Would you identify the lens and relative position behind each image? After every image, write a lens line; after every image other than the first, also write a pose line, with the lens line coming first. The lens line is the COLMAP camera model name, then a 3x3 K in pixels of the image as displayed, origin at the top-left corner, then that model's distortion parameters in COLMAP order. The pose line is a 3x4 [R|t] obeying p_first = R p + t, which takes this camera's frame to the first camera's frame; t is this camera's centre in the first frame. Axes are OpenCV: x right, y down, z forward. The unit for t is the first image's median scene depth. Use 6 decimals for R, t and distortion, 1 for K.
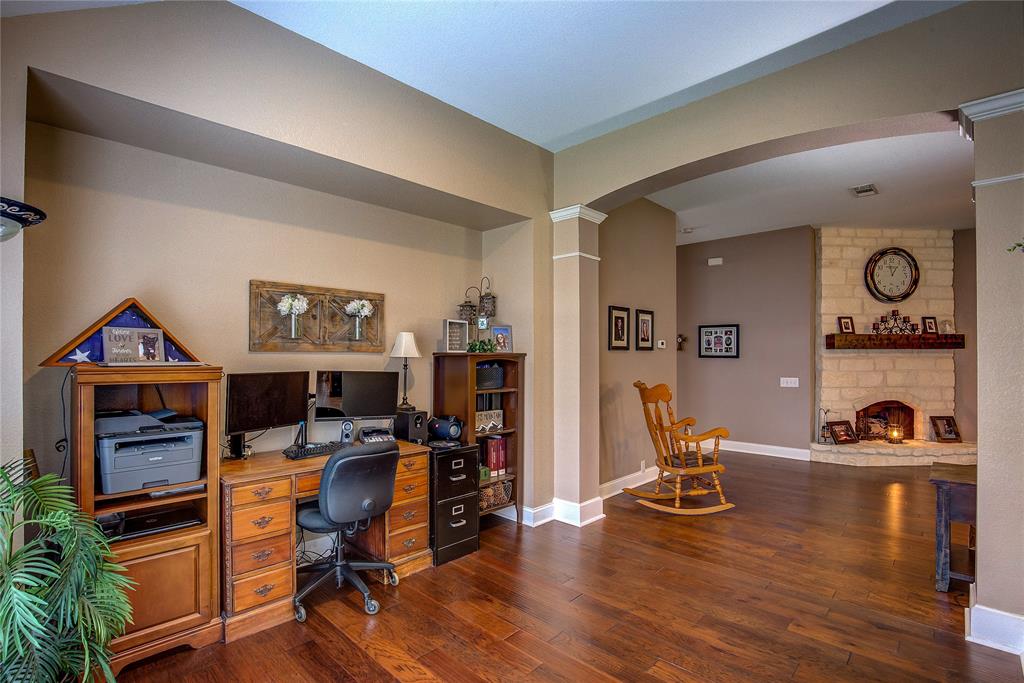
lens RADIAL K [[481.6, 0, 507.6], [0, 481.6, 353.5], [0, 0, 1]] dist [-0.027799, -0.000040]
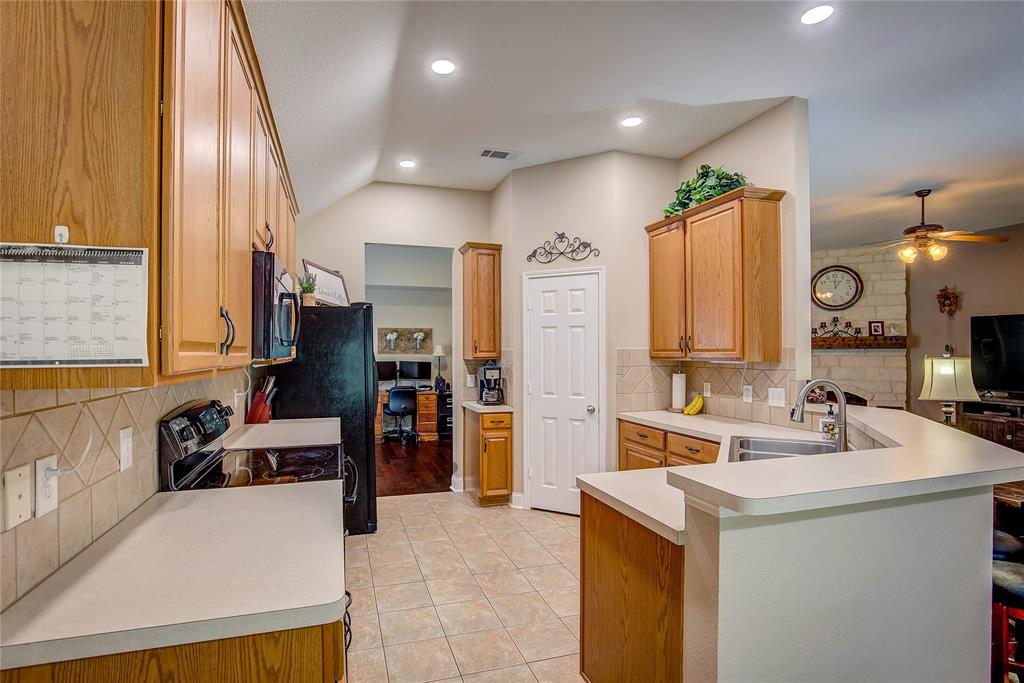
lens RADIAL K [[486.6, 0, 474.8], [0, 486.6, 351.7], [0, 0, 1]] dist [-0.026285, -0.000504]
pose [[0.865460, -0.001019, -0.500978, 0.631755], [0.004943, 0.999967, 0.006504, -0.014867], [0.500954, -0.008105, 0.865436, -0.537724]]
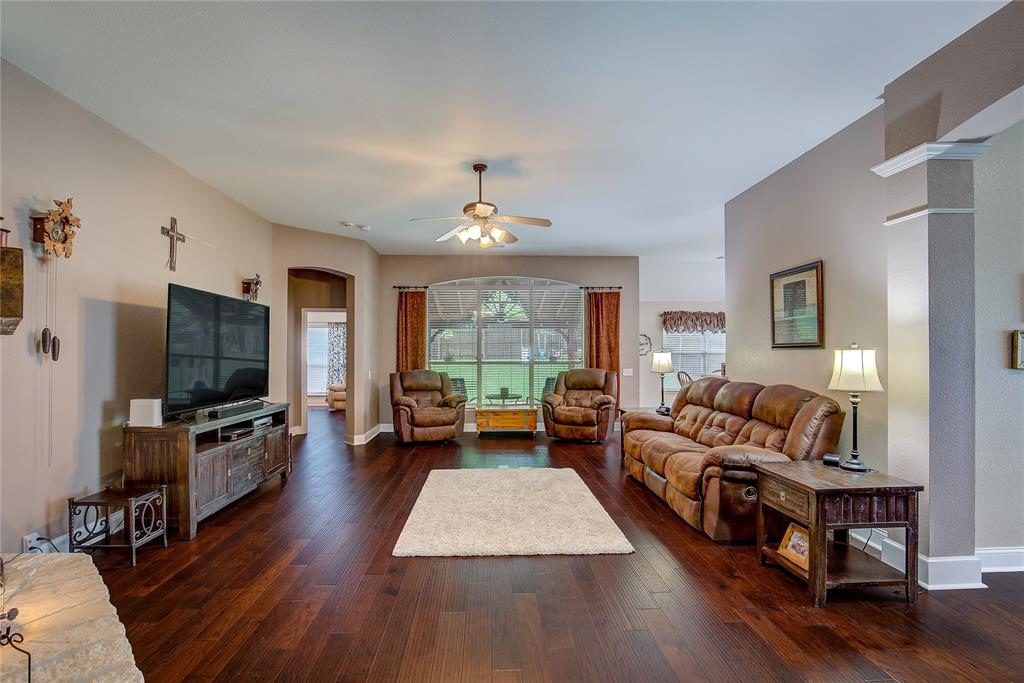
lens RADIAL K [[469.9, 0, 508.0], [0, 469.9, 350.1], [0, 0, 1]] dist [-0.030104, 0.000272]
pose [[-0.717927, 0.005781, 0.696094, 0.376559], [-0.002493, 0.999938, -0.010875, 0.006069], [-0.696114, -0.009543, -0.717868, 0.967975]]
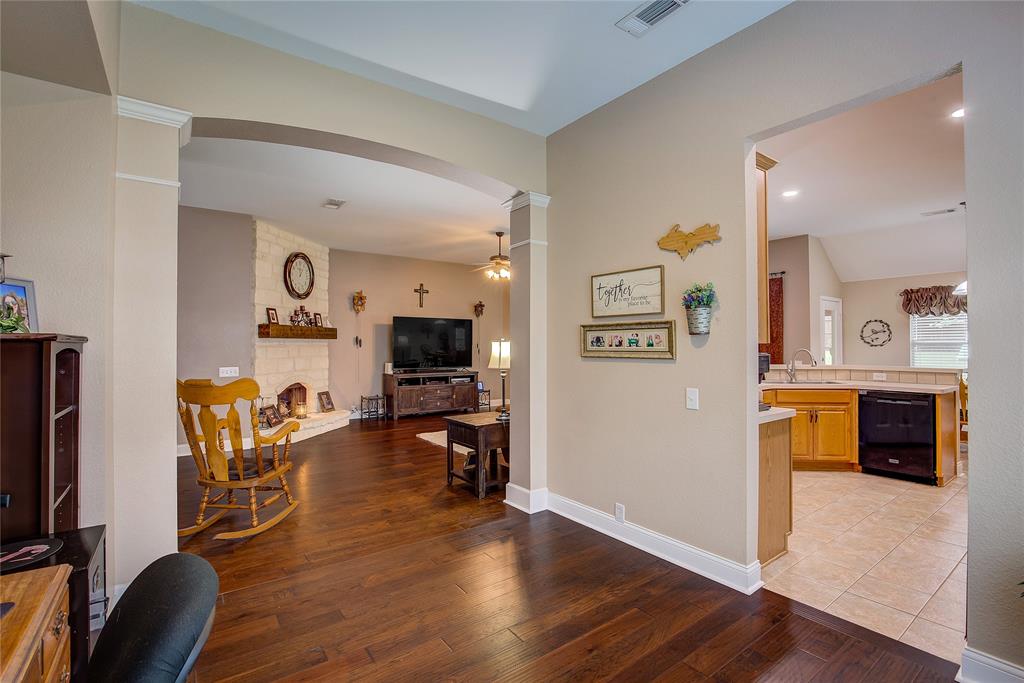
lens RADIAL K [[467.6, 0, 519.3], [0, 467.6, 338.7], [0, 0, 1]] dist [-0.022532, 0.000346]
pose [[0.161002, 0.012881, 0.986870, -0.240024], [-0.002601, 0.999917, -0.012627, 0.003874], [-0.986951, -0.000534, 0.161022, 0.276025]]
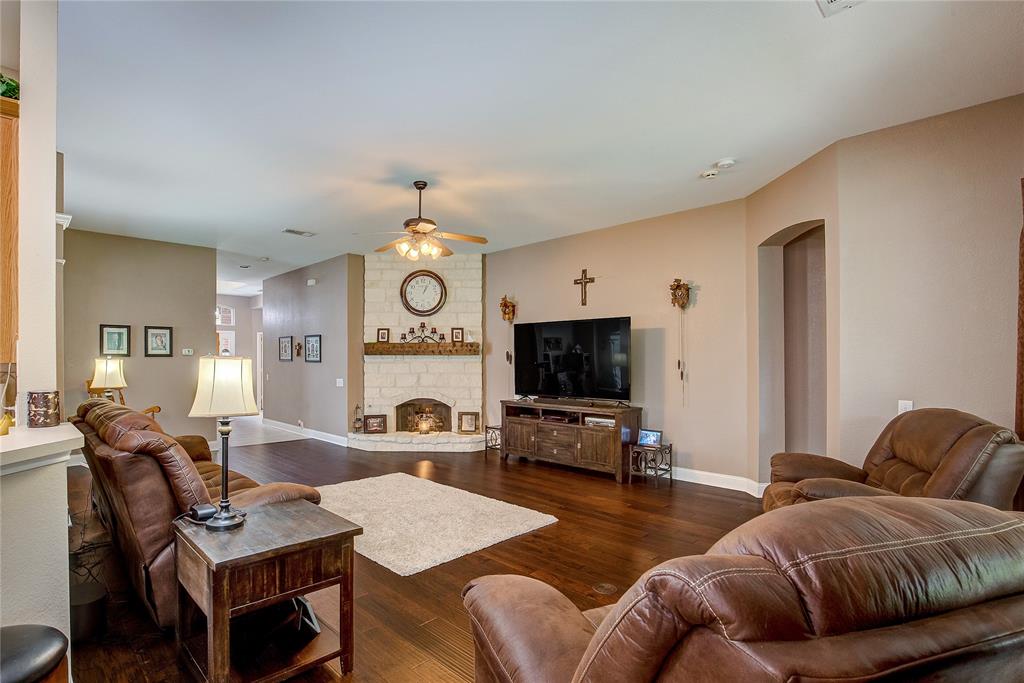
lens RADIAL K [[497.6, 0, 454.3], [0, 497.6, 359.5], [0, 0, 1]] dist [-0.013723, -0.000099]
pose [[0.997789, 0.000058, -0.066456, 0.980514], [0.000204, 0.999992, 0.003935, -0.003331], [0.066455, -0.003939, 0.997782, -0.250338]]
